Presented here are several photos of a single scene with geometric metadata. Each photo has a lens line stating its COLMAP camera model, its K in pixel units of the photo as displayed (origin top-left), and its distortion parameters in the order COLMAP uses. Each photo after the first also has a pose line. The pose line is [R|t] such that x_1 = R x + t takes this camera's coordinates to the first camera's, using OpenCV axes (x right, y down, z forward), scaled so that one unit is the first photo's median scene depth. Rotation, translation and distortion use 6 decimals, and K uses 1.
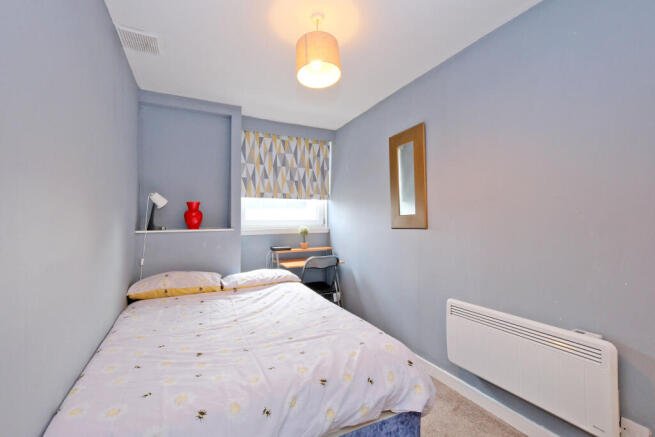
lens RADIAL K [[286.3, 0, 327.5], [0, 286.3, 218.5], [0, 0, 1]] dist [-0.001824, 0.000284]
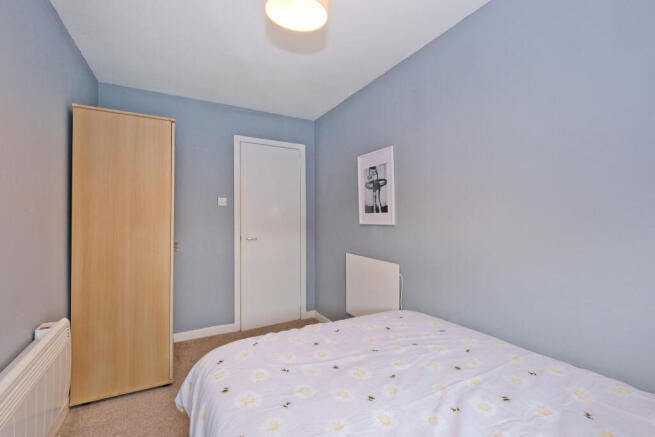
lens RADIAL K [[286.3, 0, 327.5], [0, 286.3, 218.5], [0, 0, 1]] dist [-0.001824, 0.000284]
pose [[-0.999419, 0.006300, -0.033496, -0.094773], [0.006503, 0.999961, -0.005958, 0.015950], [0.033457, -0.006173, -0.999421, 1.991713]]
